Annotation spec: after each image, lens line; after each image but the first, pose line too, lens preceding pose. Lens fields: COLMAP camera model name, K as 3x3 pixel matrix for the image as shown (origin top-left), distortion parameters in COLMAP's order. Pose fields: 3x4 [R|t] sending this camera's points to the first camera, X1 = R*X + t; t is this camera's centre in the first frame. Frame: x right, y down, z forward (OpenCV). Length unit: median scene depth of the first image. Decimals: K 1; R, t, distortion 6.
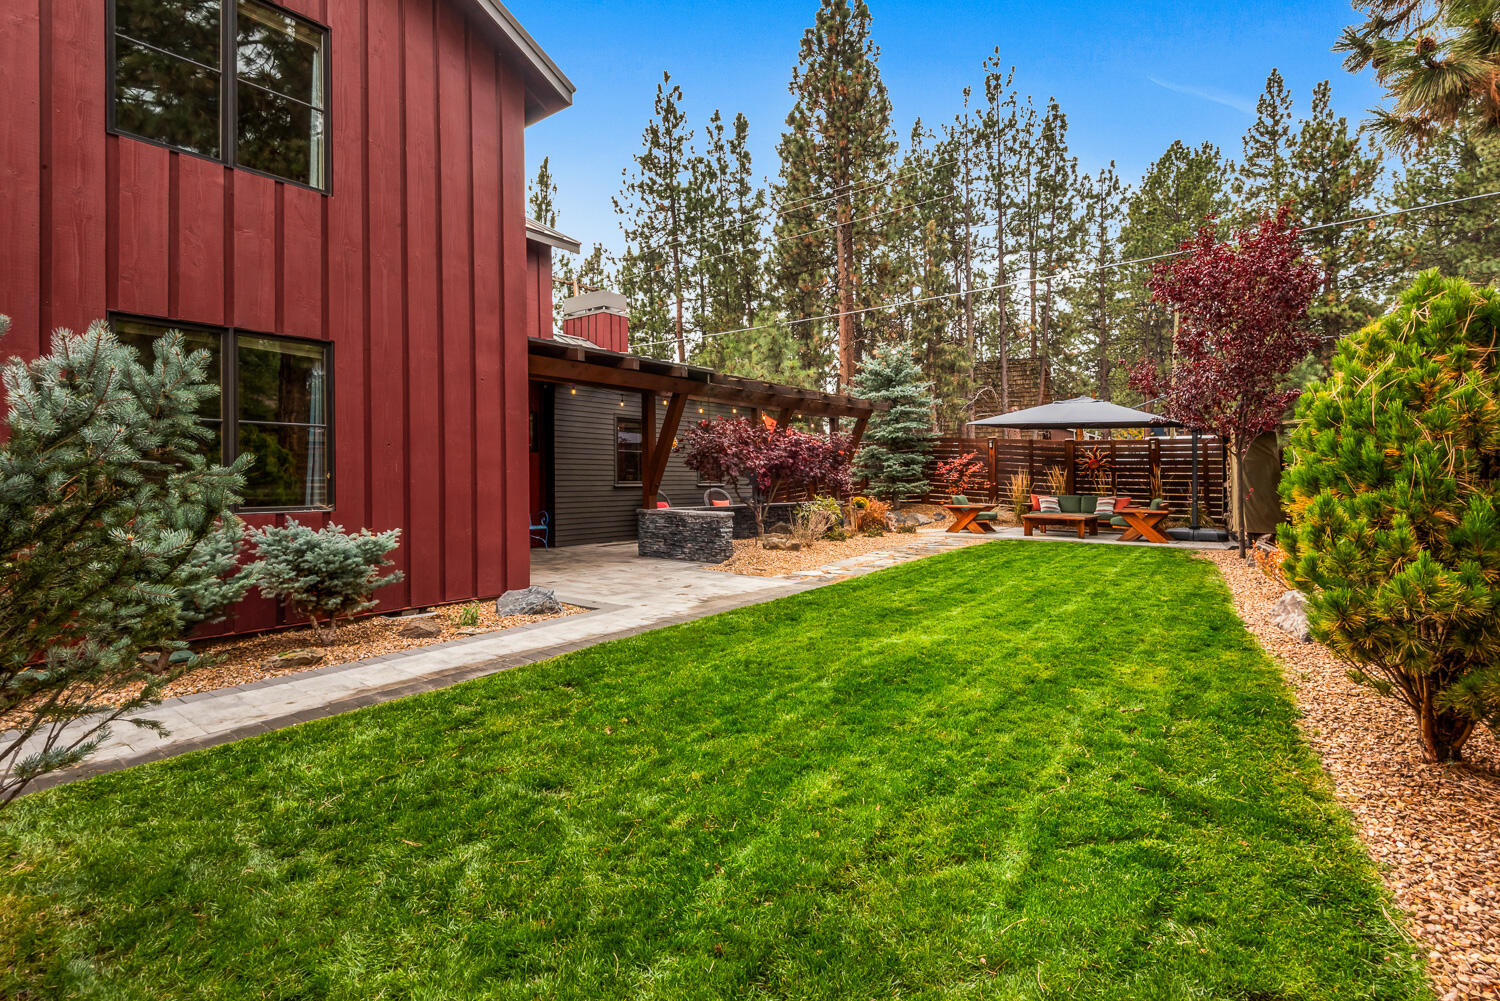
lens RADIAL K [[704.6, 0, 766.2], [0, 704.6, 474.6], [0, 0, 1]] dist [0.007343, -0.003343]
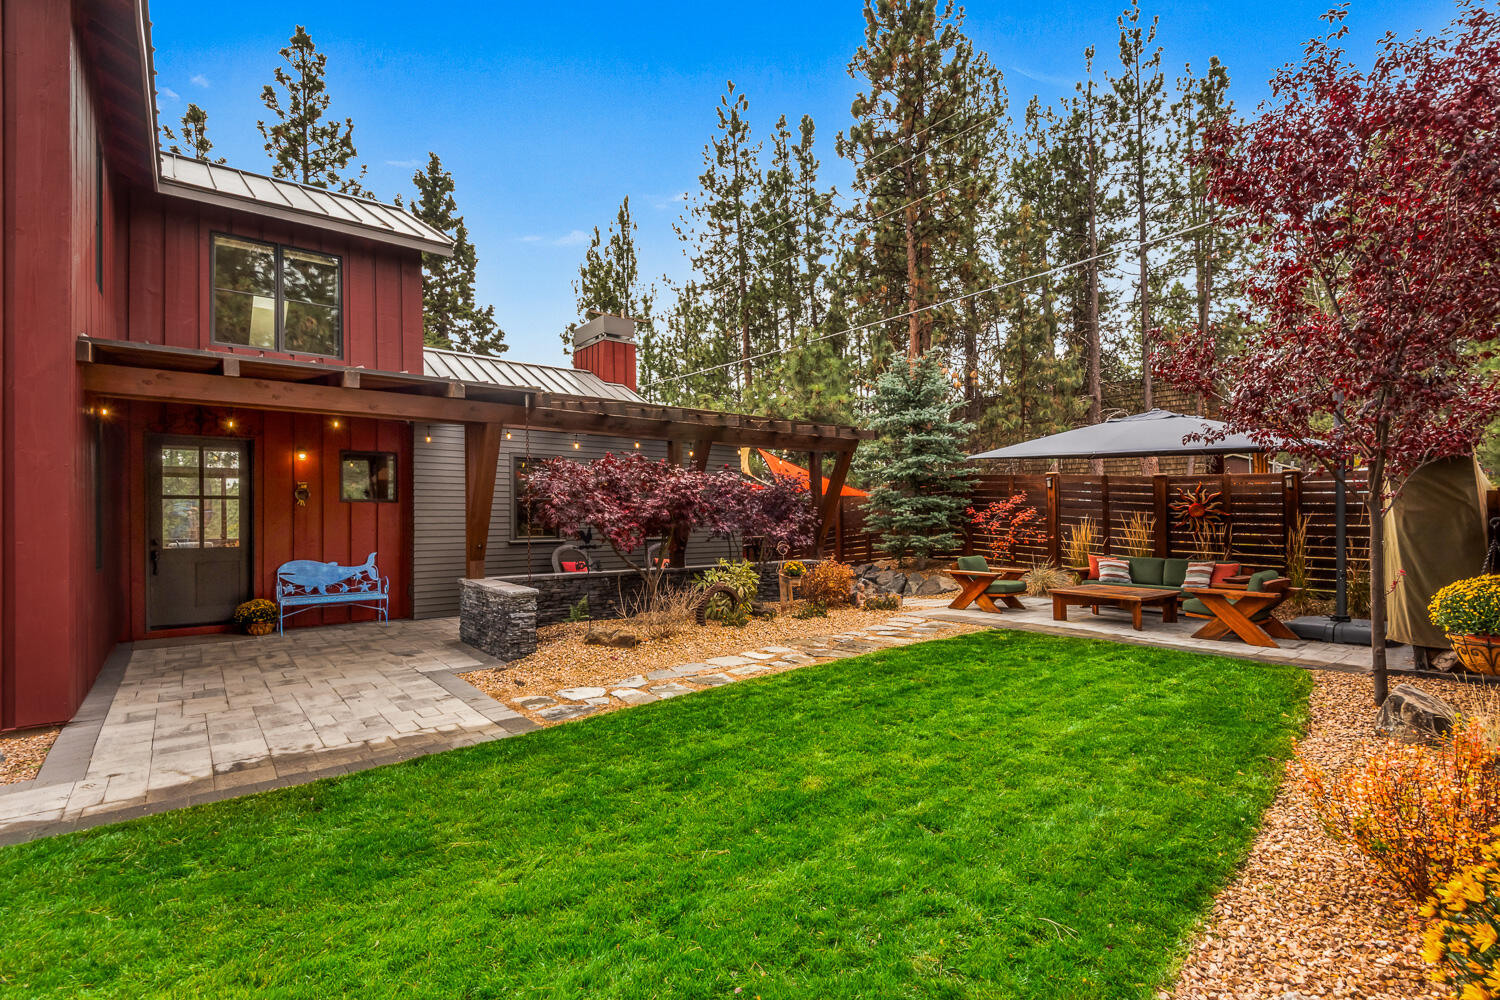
lens RADIAL K [[704.6, 0, 751.2], [0, 704.6, 506.8], [0, 0, 1]] dist [0.007343, -0.003343]
pose [[0.970263, -0.006580, -0.241962, 0.194433], [0.004346, 0.999943, -0.009765, -0.012144], [0.242012, 0.008423, 0.970237, 0.216156]]
